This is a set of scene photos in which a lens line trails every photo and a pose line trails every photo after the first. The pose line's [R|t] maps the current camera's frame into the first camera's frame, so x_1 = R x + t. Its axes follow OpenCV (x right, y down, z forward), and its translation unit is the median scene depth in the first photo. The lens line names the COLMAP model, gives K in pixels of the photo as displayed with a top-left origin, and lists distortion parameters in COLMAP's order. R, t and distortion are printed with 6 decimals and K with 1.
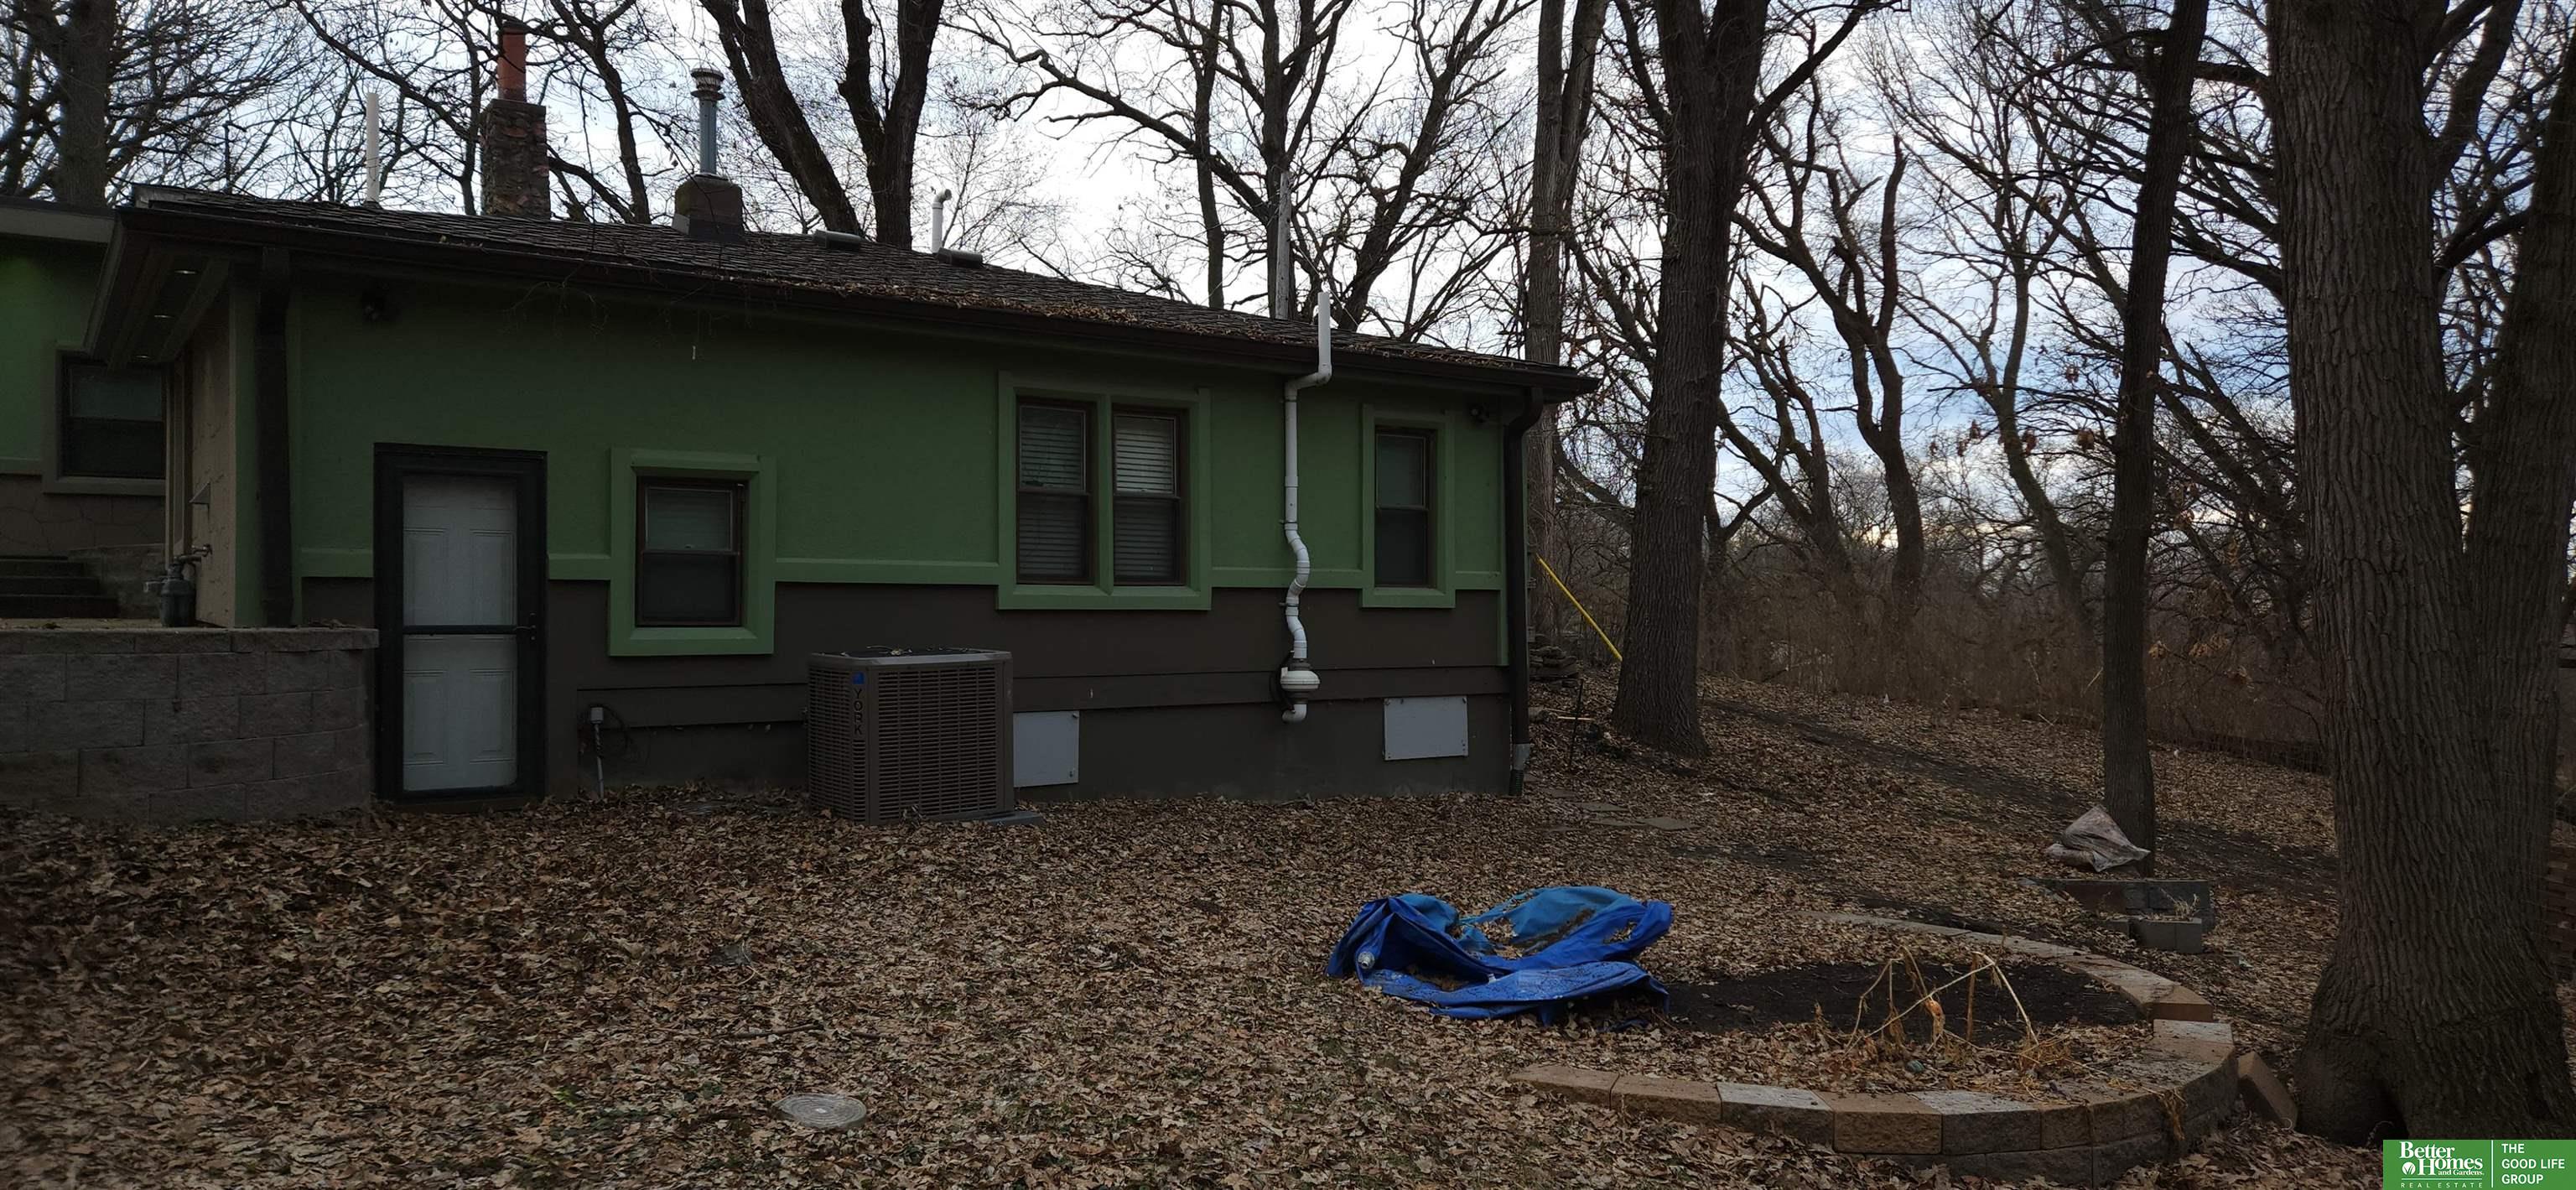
lens RADIAL K [[1669.9, 0, 1273.8], [0, 1669.9, 598.1], [0, 0, 1]] dist [0.093872, -0.090487]
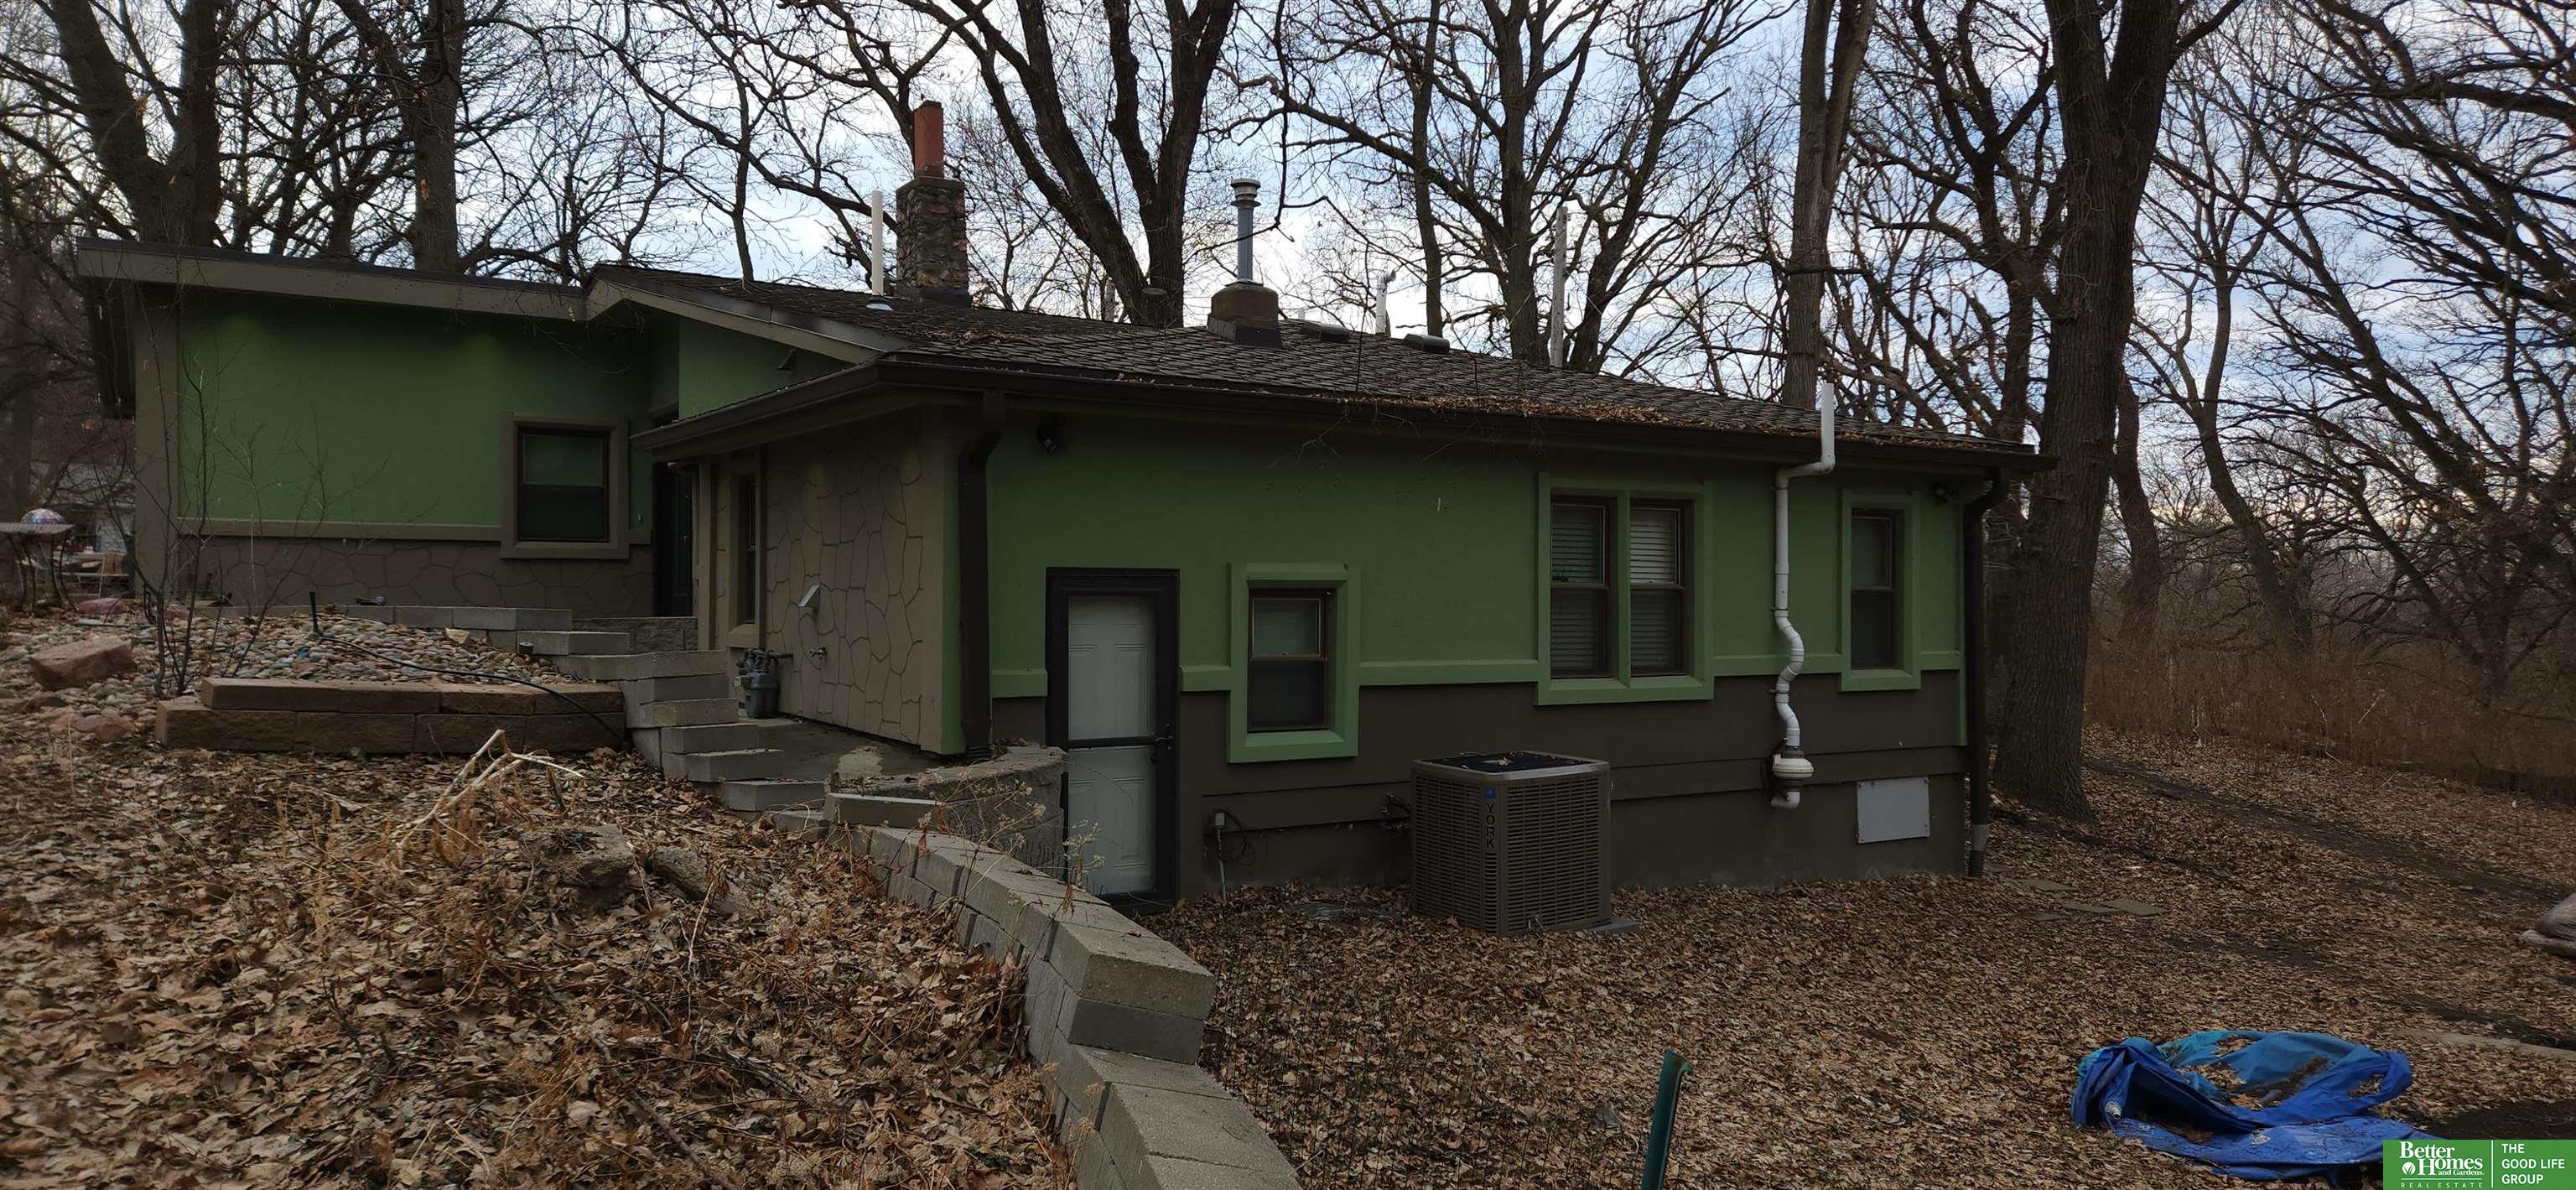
lens RADIAL K [[1666.0, 0, 1285.9], [0, 1666.0, 589.3], [0, 0, 1]] dist [0.100693, -0.098428]
pose [[0.999306, 0.004383, -0.036993, -0.258448], [-0.004220, 0.999981, 0.004482, -0.062671], [0.037012, -0.004323, 0.999305, -0.022092]]
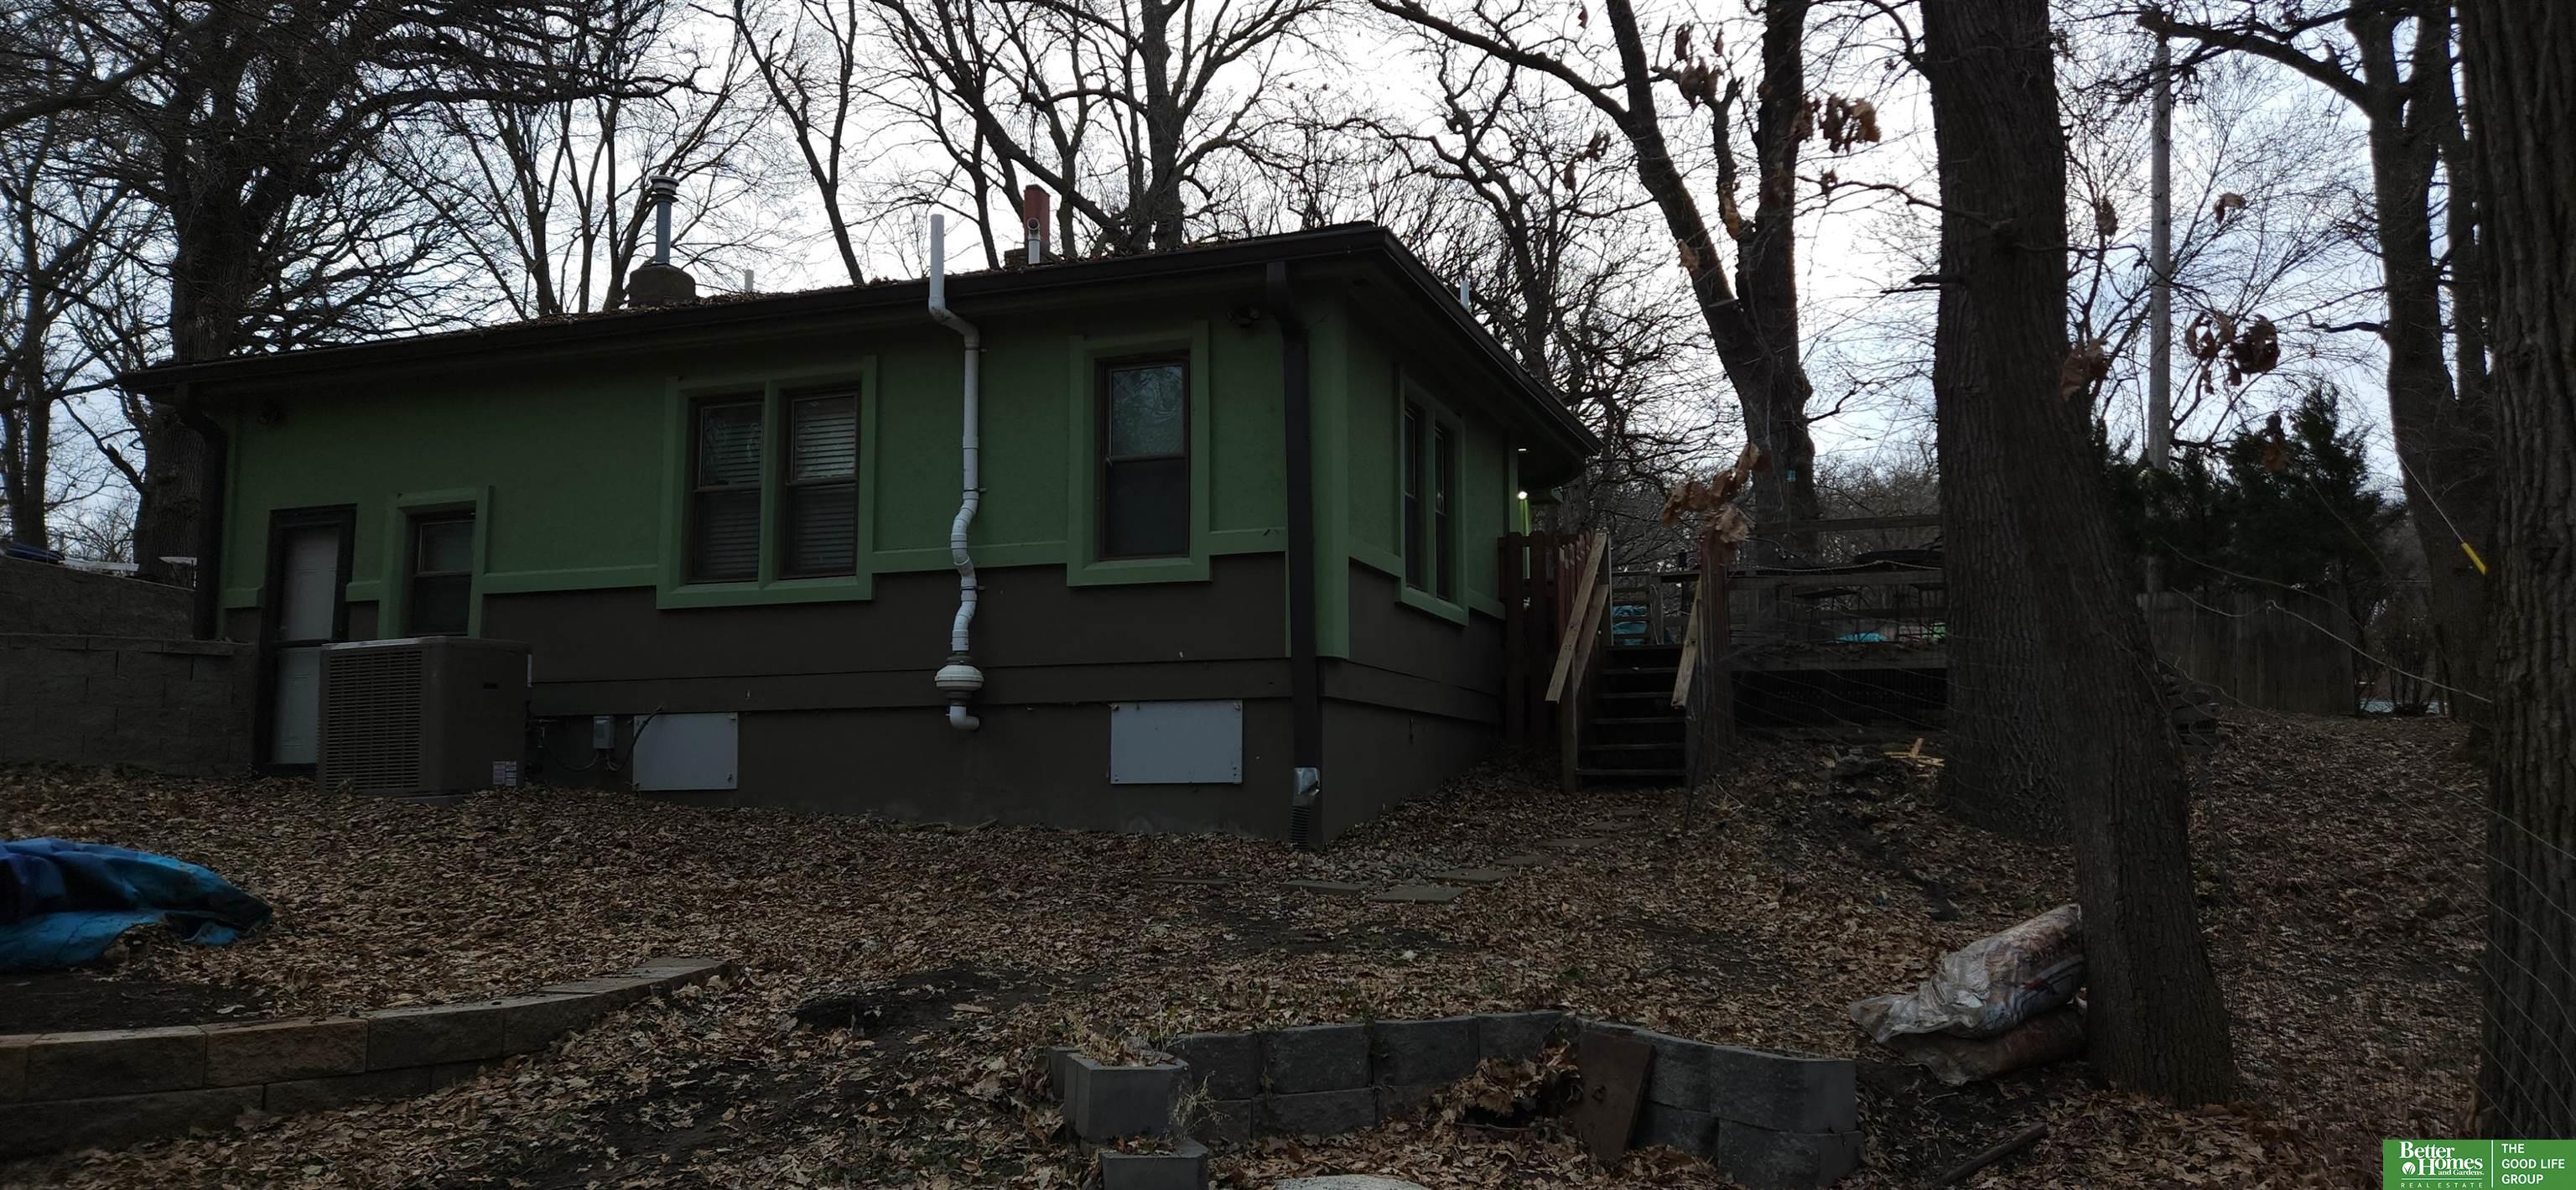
lens RADIAL K [[1669.9, 0, 1273.8], [0, 1669.9, 598.1], [0, 0, 1]] dist [0.093872, -0.090487]
pose [[0.569060, -0.090413, -0.817310, 0.808233], [0.011953, 0.994741, -0.101718, 0.098899], [0.822209, 0.048114, 0.567149, 0.670096]]
